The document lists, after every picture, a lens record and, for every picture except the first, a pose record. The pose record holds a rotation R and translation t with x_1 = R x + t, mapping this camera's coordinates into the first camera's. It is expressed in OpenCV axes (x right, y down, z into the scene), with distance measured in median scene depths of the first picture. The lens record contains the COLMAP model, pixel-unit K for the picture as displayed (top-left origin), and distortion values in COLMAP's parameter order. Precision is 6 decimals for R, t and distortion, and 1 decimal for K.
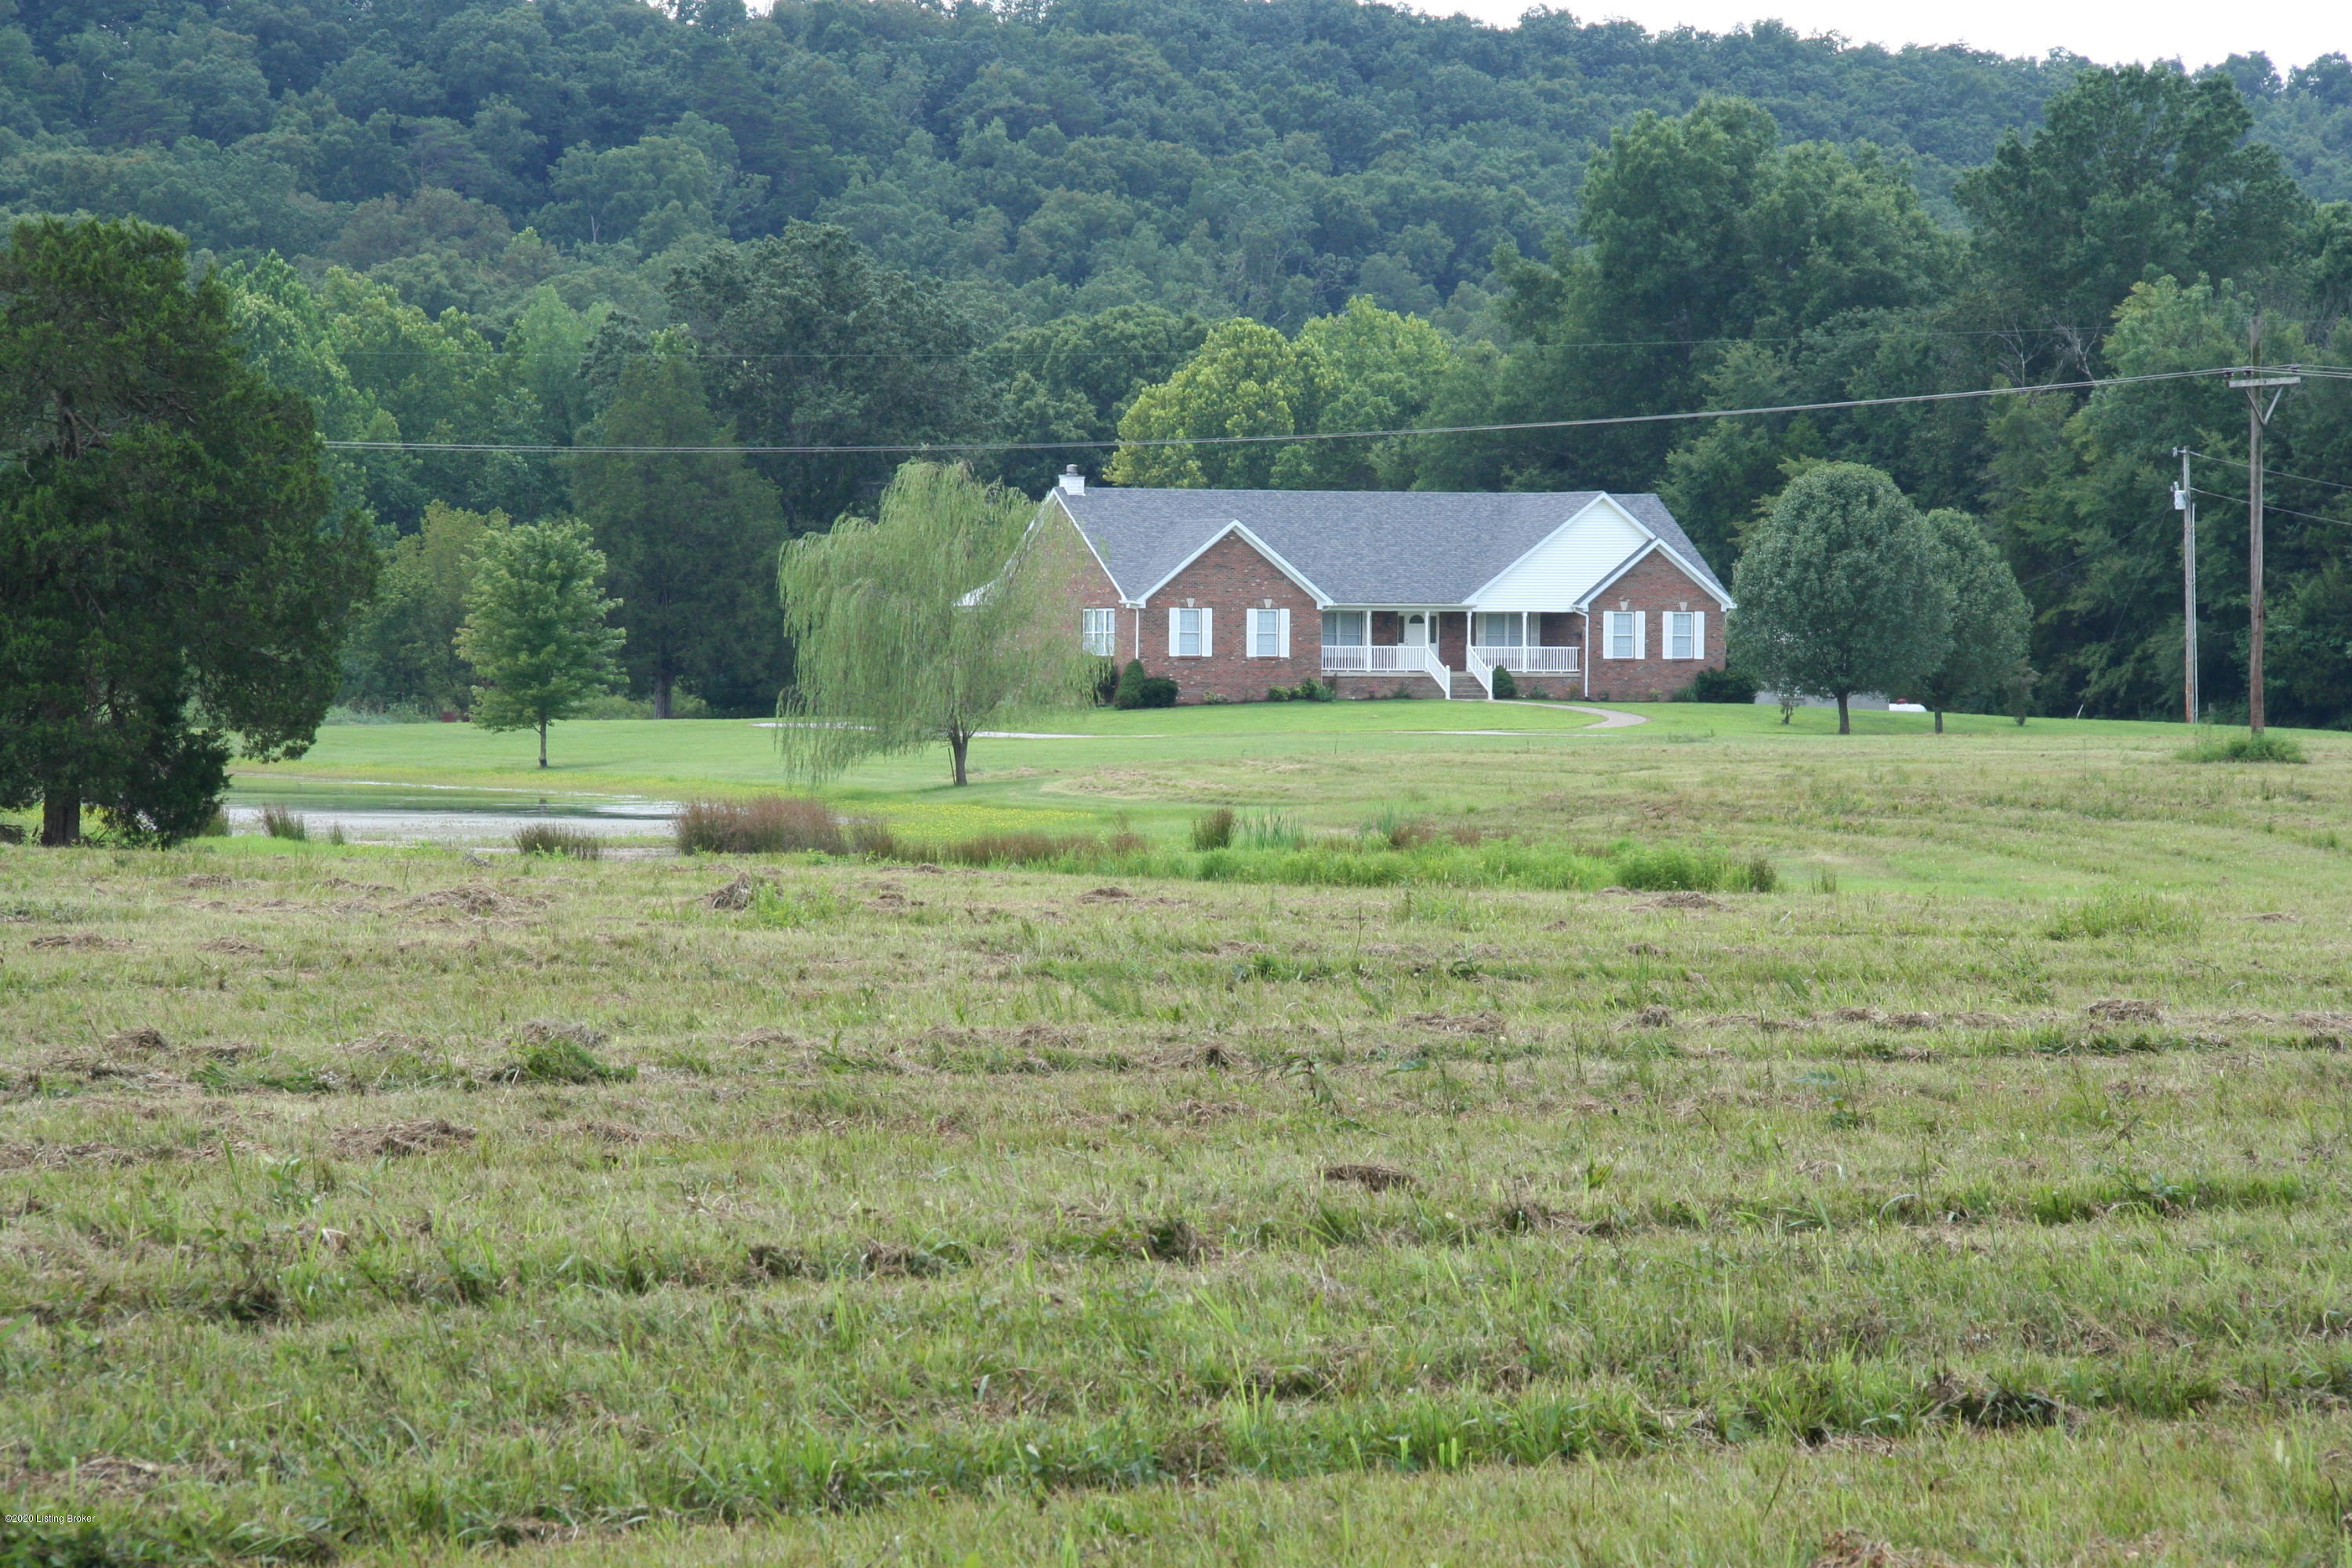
lens RADIAL K [[10241.4, 0, 1171.4], [0, 10241.4, 773.0], [0, 0, 1]] dist [1.172166, 0.000000]
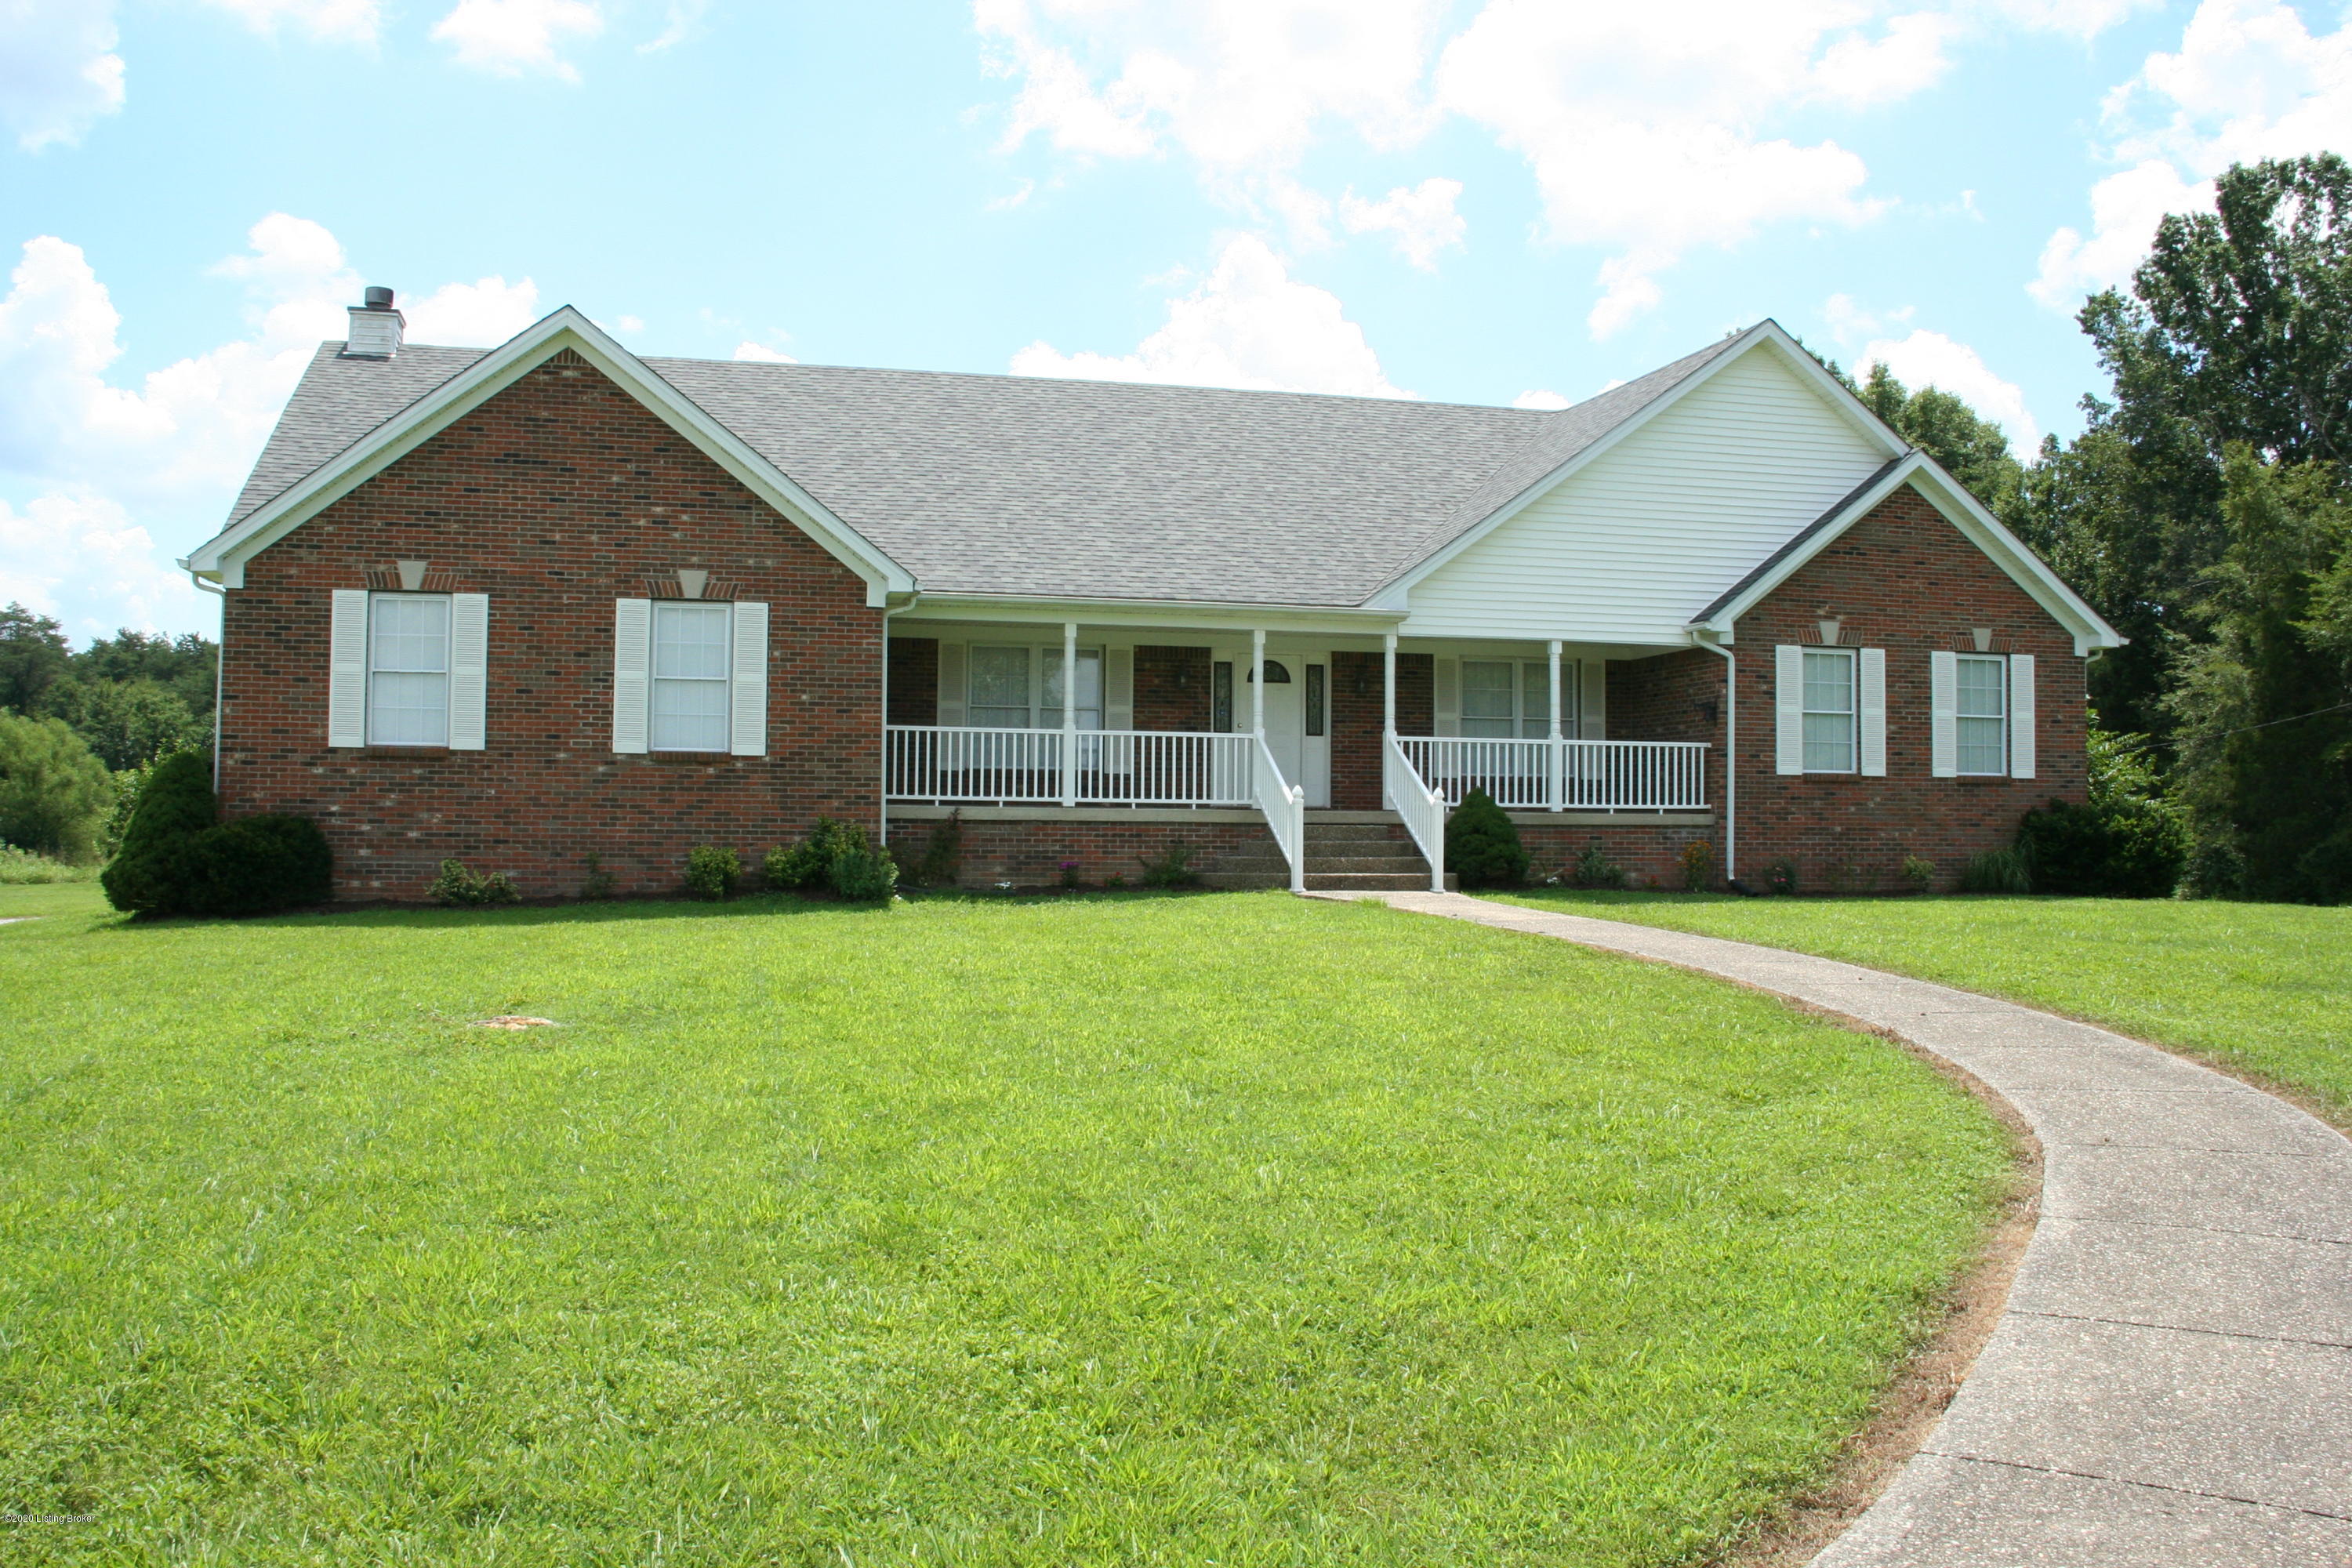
lens RADIAL K [[1971.6, 0, 1169.2], [0, 1971.6, 761.7], [0, 0, 1]] dist [-0.147071, 0.046968]
pose [[0.977041, -0.006057, -0.212963, 0.036337], [-0.004856, 0.998703, -0.050685, -0.008134], [0.212994, 0.050556, 0.975745, 0.944299]]
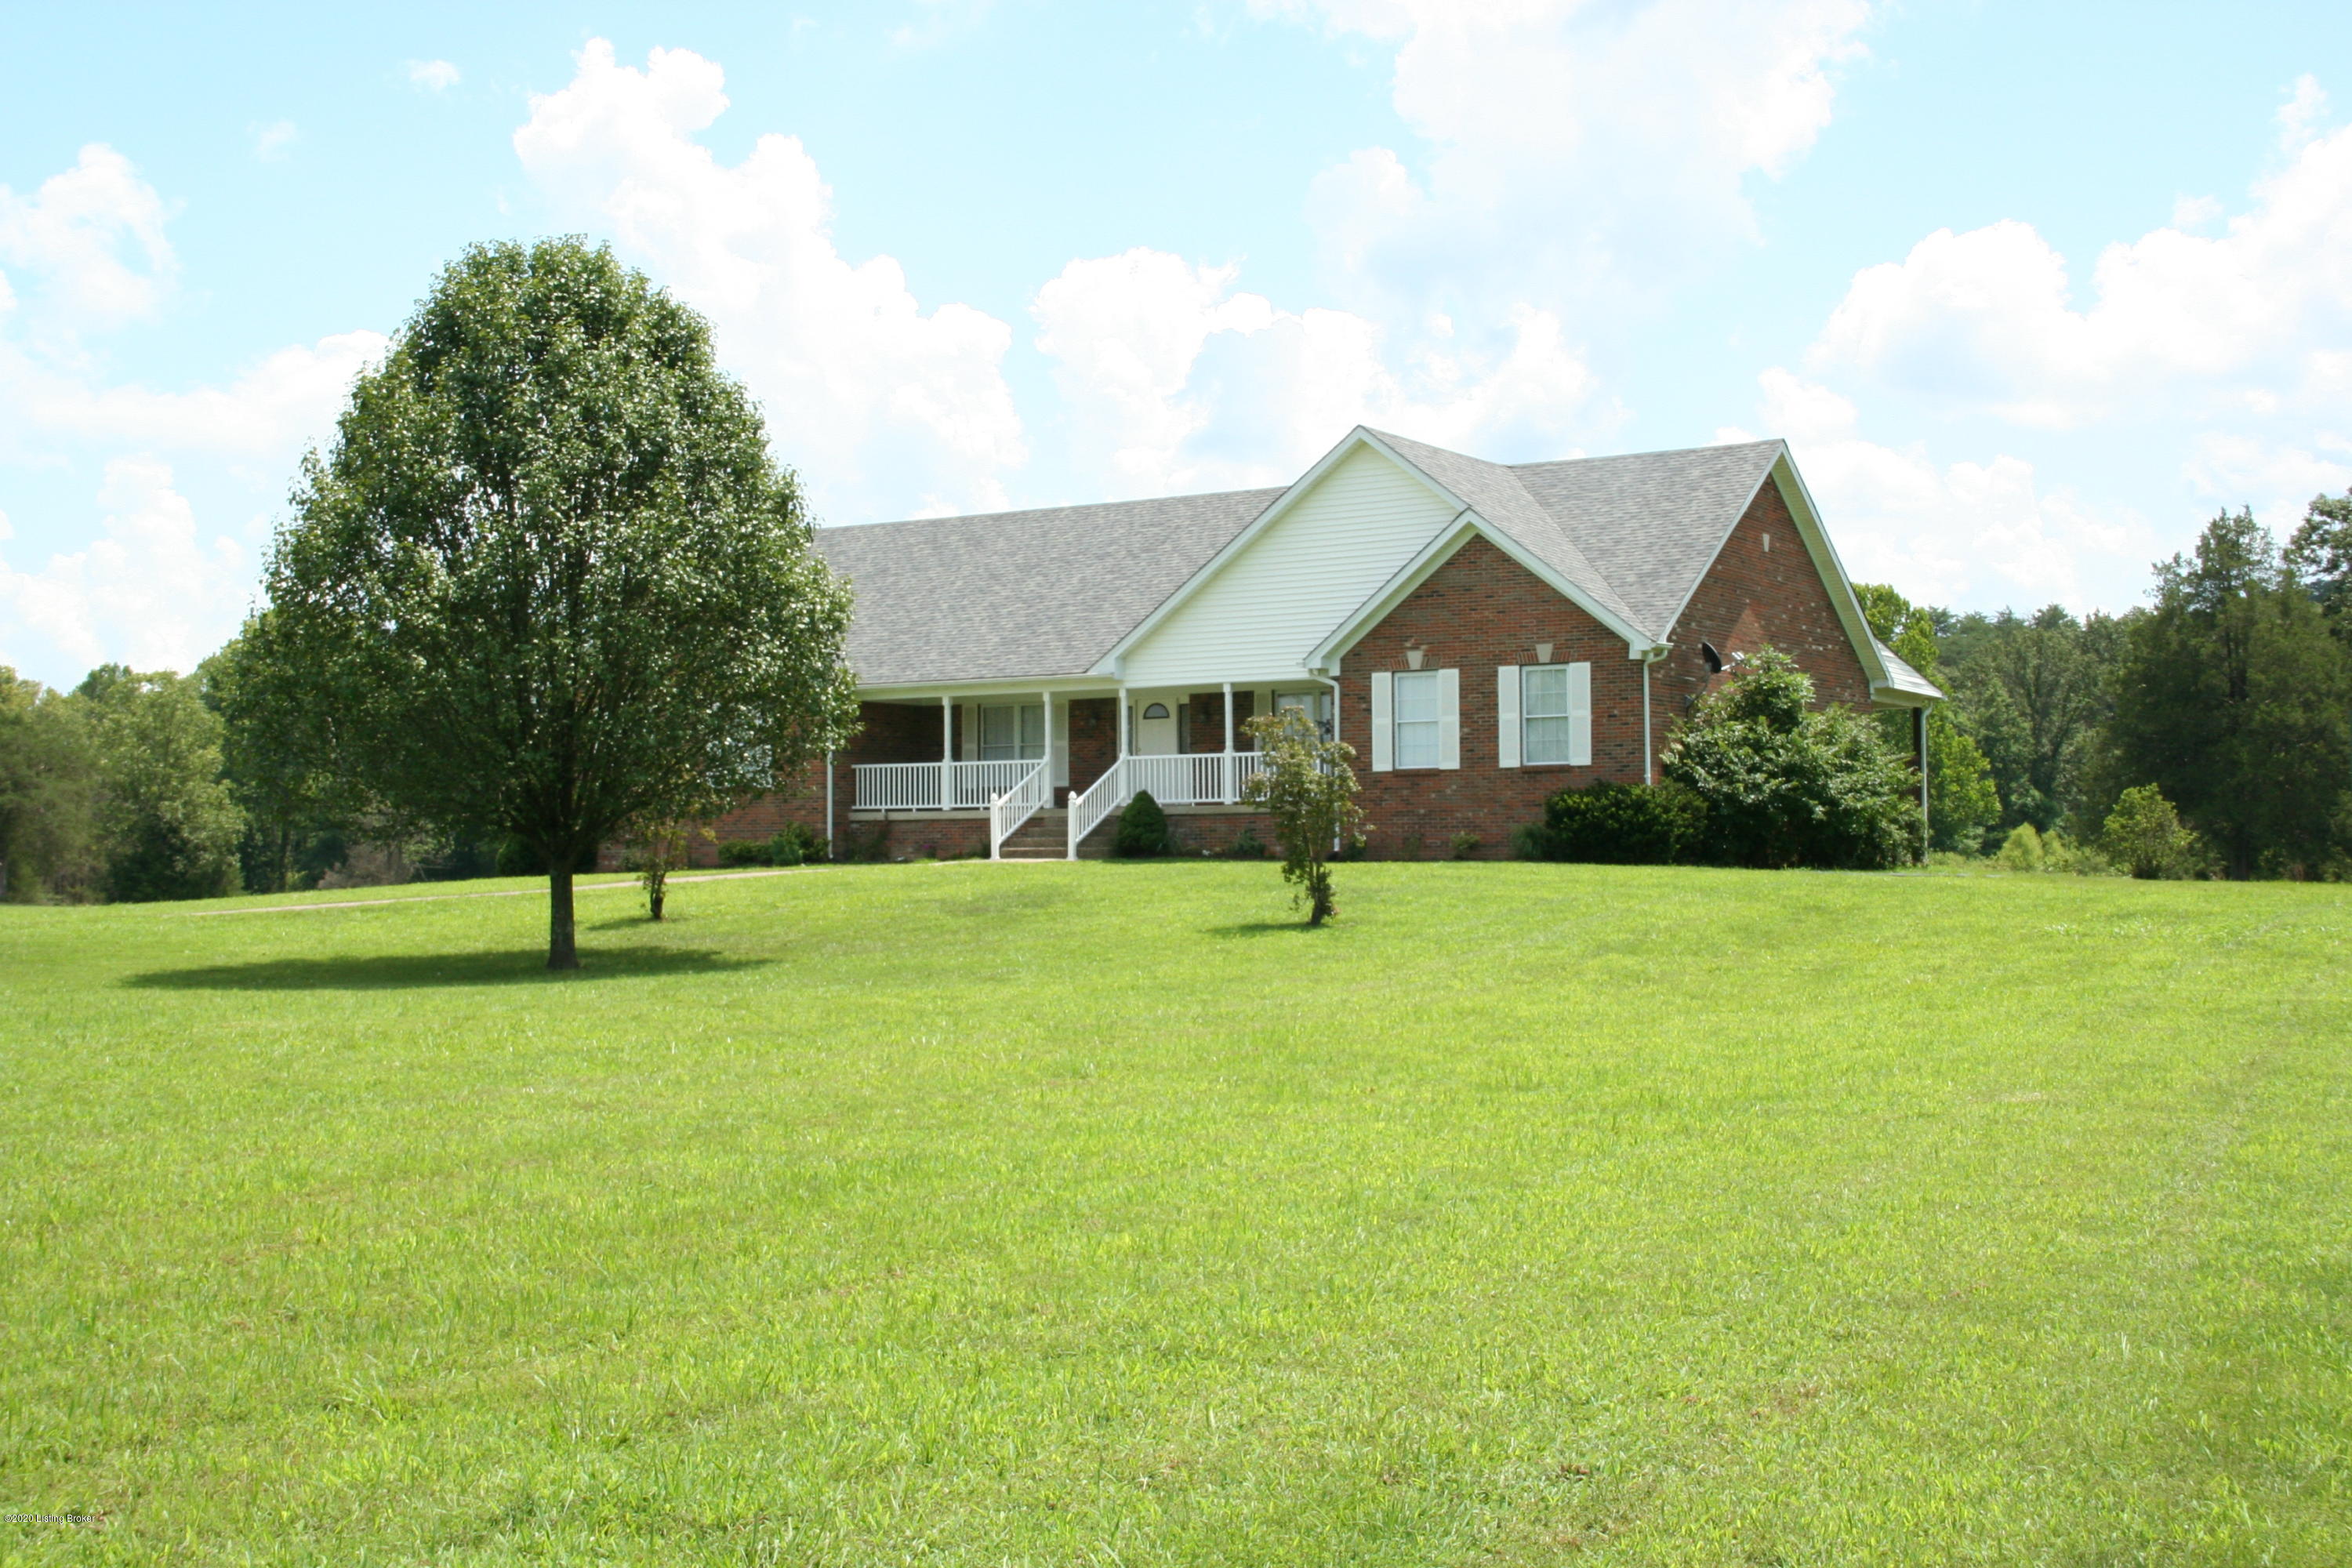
lens RADIAL K [[2815.8, 0, 1039.9], [0, 2815.8, 773.1], [0, 0, 1]] dist [-0.017302, 0.000000]
pose [[0.492403, -0.037215, -0.869571, 0.151916], [0.000666, 0.999101, -0.042381, -0.005564], [0.870367, 0.020289, 0.491985, 0.937436]]
